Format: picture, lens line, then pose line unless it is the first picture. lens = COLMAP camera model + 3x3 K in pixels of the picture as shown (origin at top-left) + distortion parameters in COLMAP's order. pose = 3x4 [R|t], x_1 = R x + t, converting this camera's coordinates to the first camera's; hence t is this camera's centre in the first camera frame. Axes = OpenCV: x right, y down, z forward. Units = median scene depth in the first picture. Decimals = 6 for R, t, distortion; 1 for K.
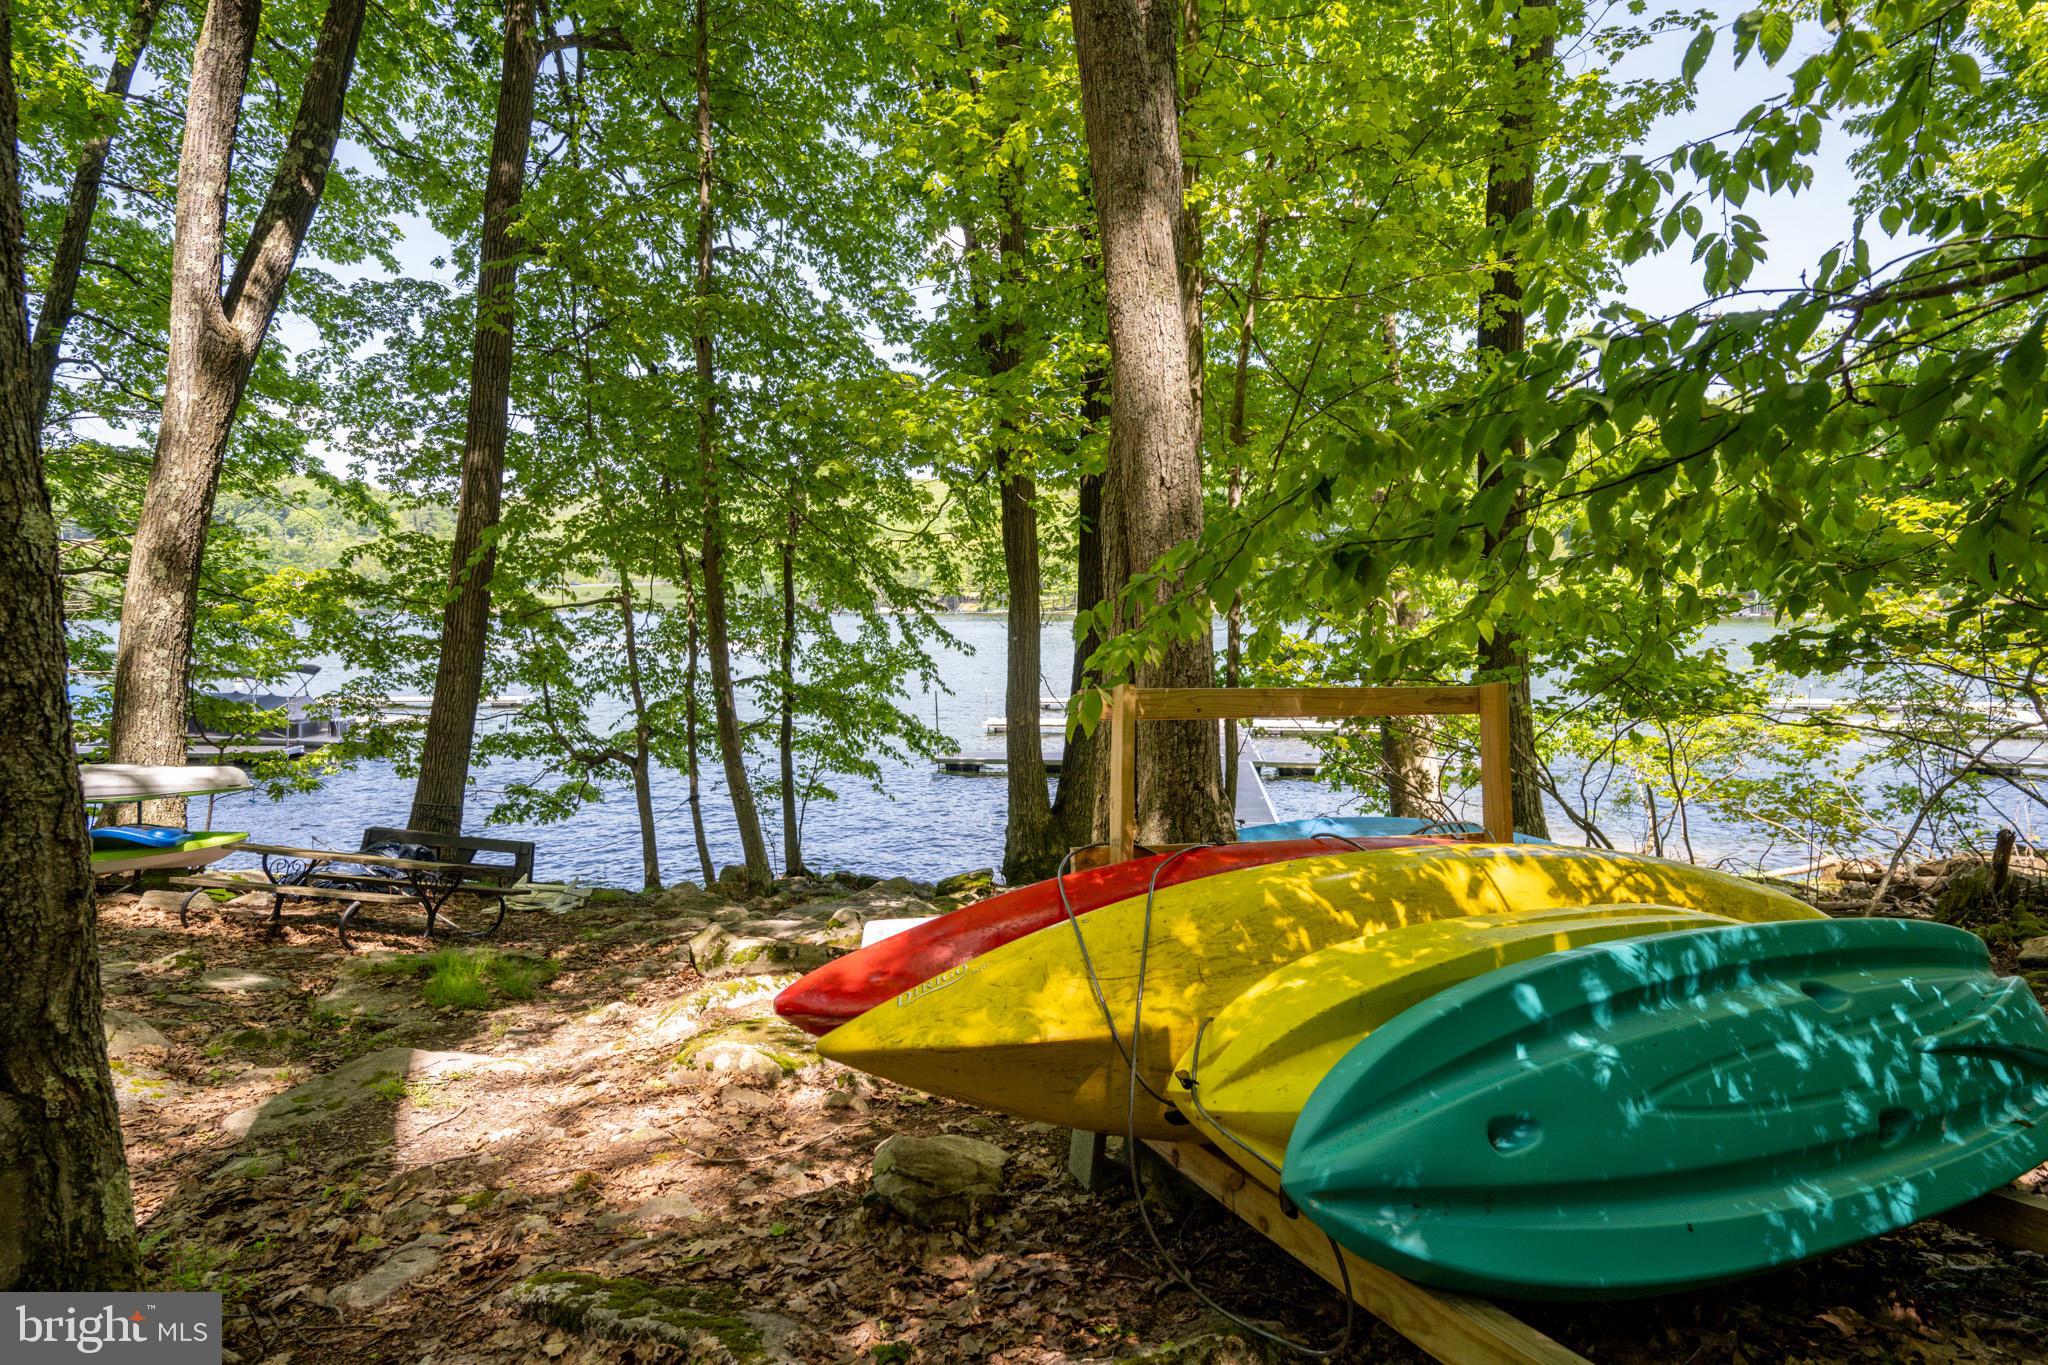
lens RADIAL K [[1147.3, 0, 1051.6], [0, 1147.3, 685.7], [0, 0, 1]] dist [-0.004542, -0.000820]
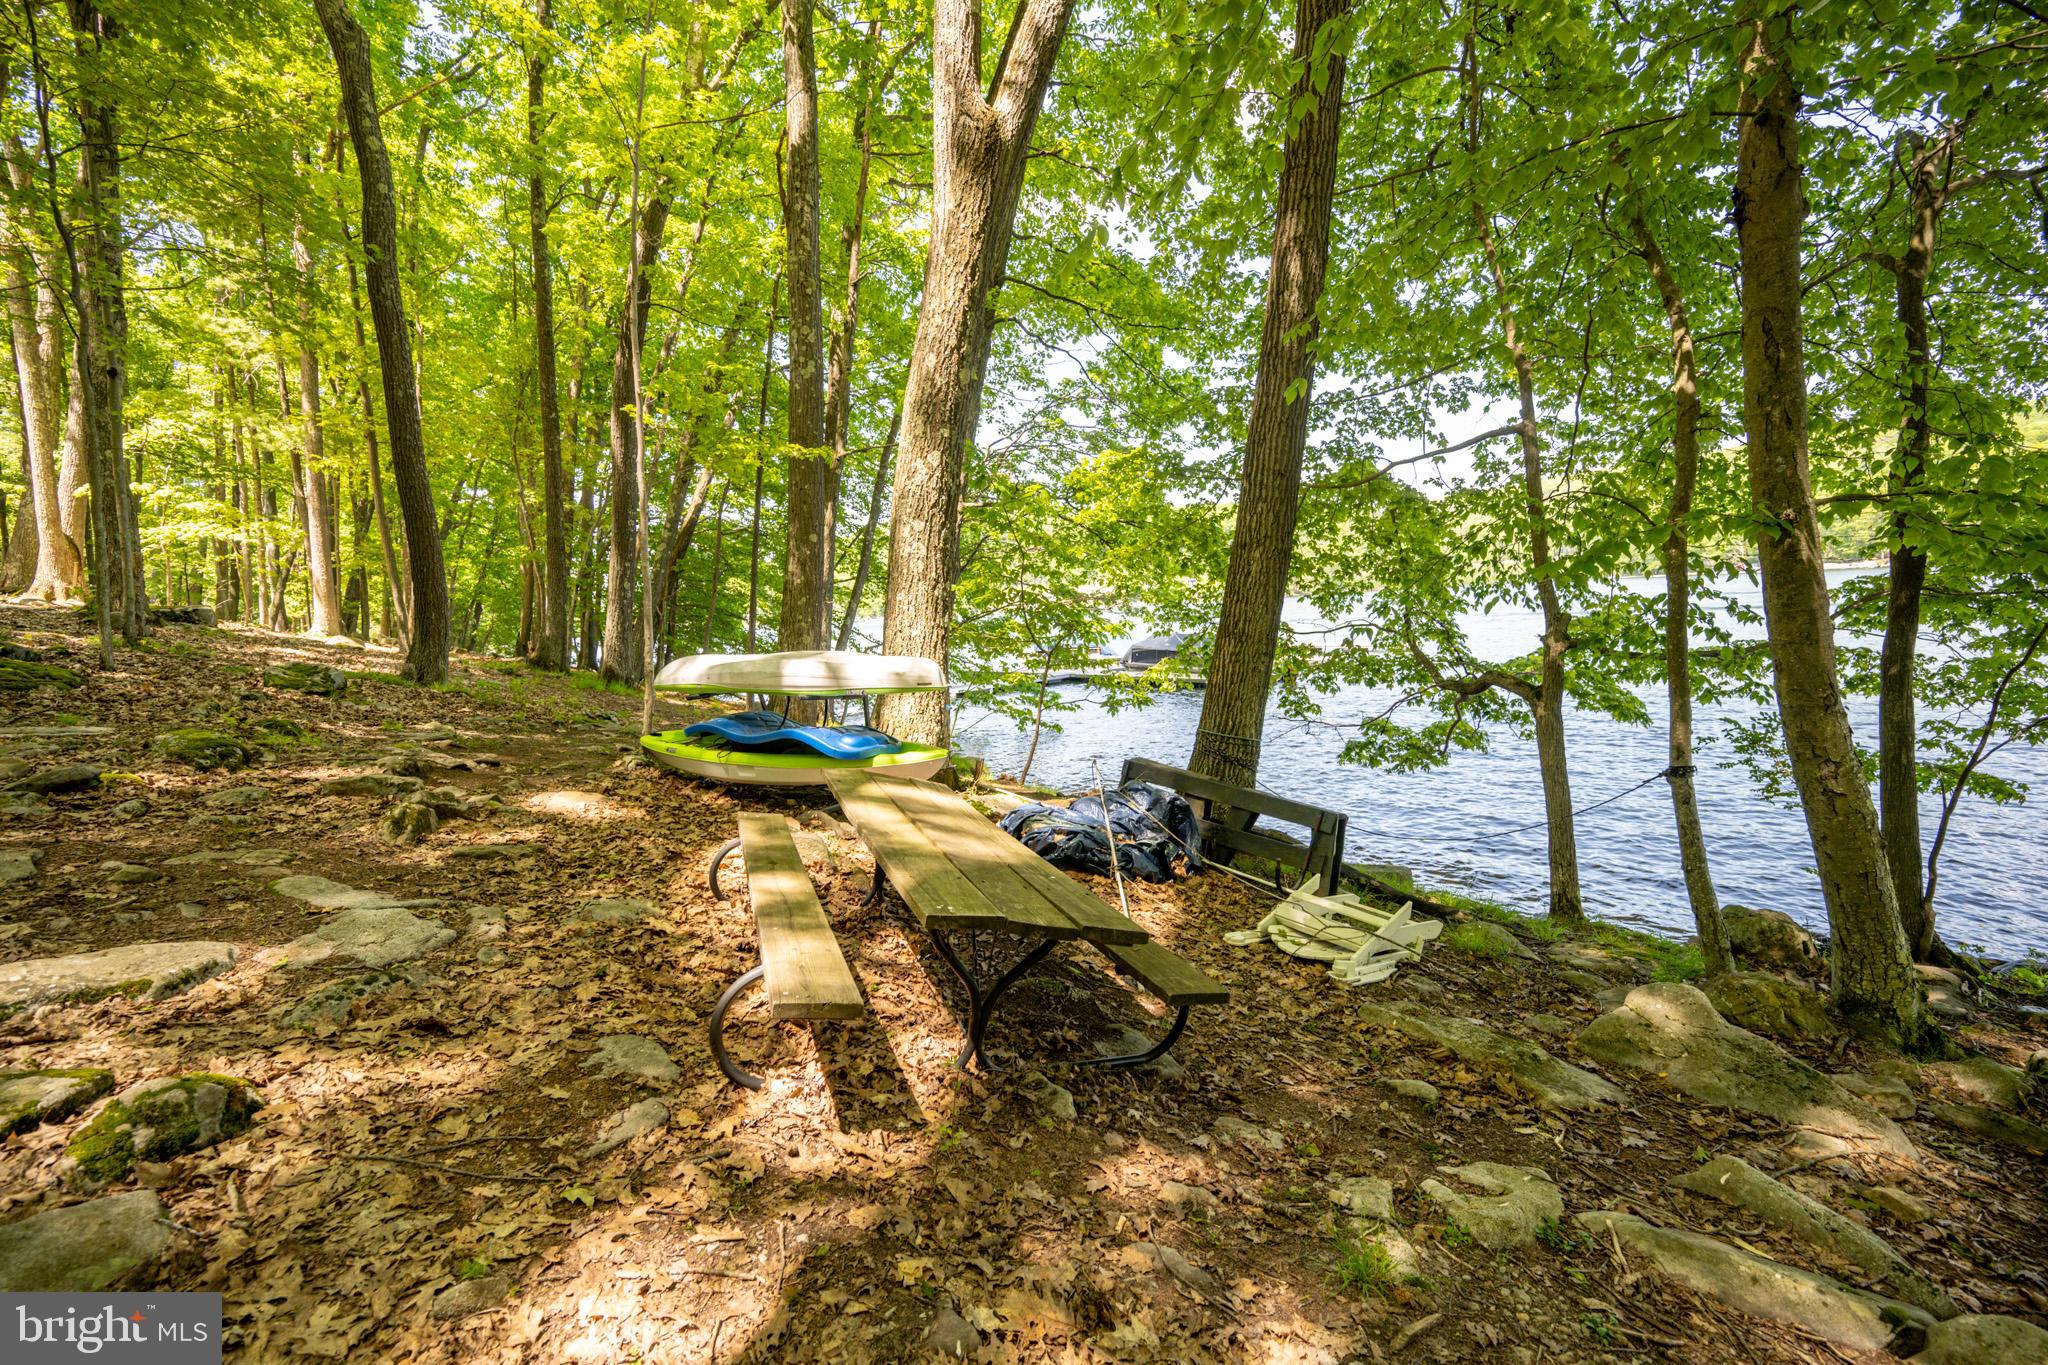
lens RADIAL K [[835.8, 0, 1011.1], [0, 835.8, 671.2], [0, 0, 1]] dist [-0.001753, 0.000332]
pose [[0.615653, 0.031969, -0.787369, -0.192871], [-0.012203, 0.999444, 0.031037, 0.045297], [0.787923, -0.009500, 0.615701, 0.522822]]
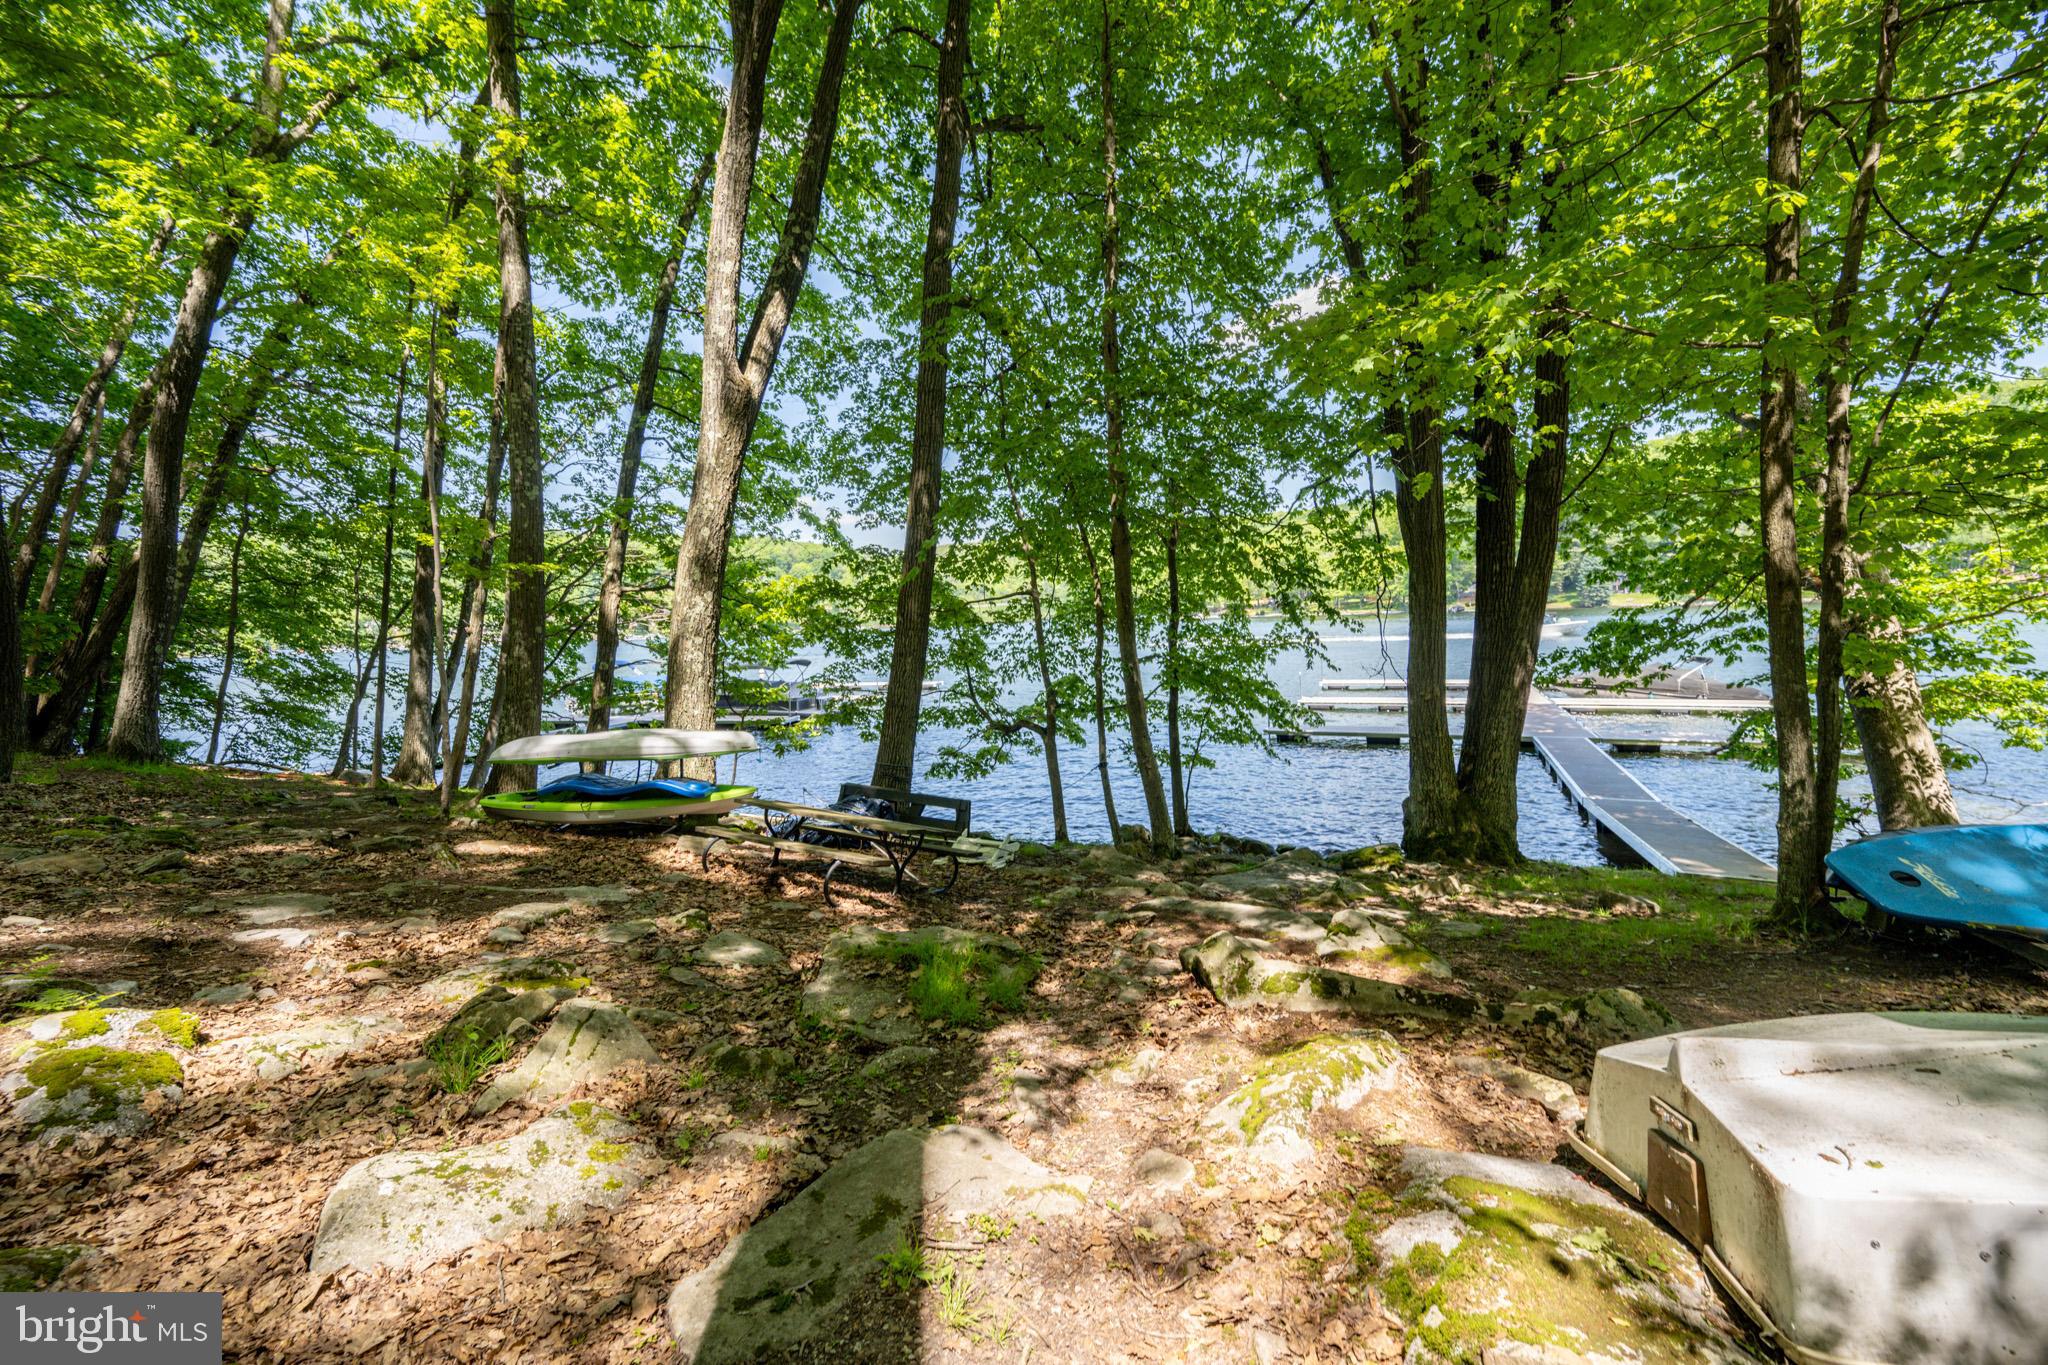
lens RADIAL K [[835.8, 0, 1019.0], [0, 835.8, 666.4], [0, 0, 1]] dist [-0.001753, 0.000332]
pose [[0.947958, -0.012799, -0.318139, -0.118657], [0.009140, 0.999874, -0.012992, 0.011612], [0.318266, 0.009408, 0.947955, 0.188995]]
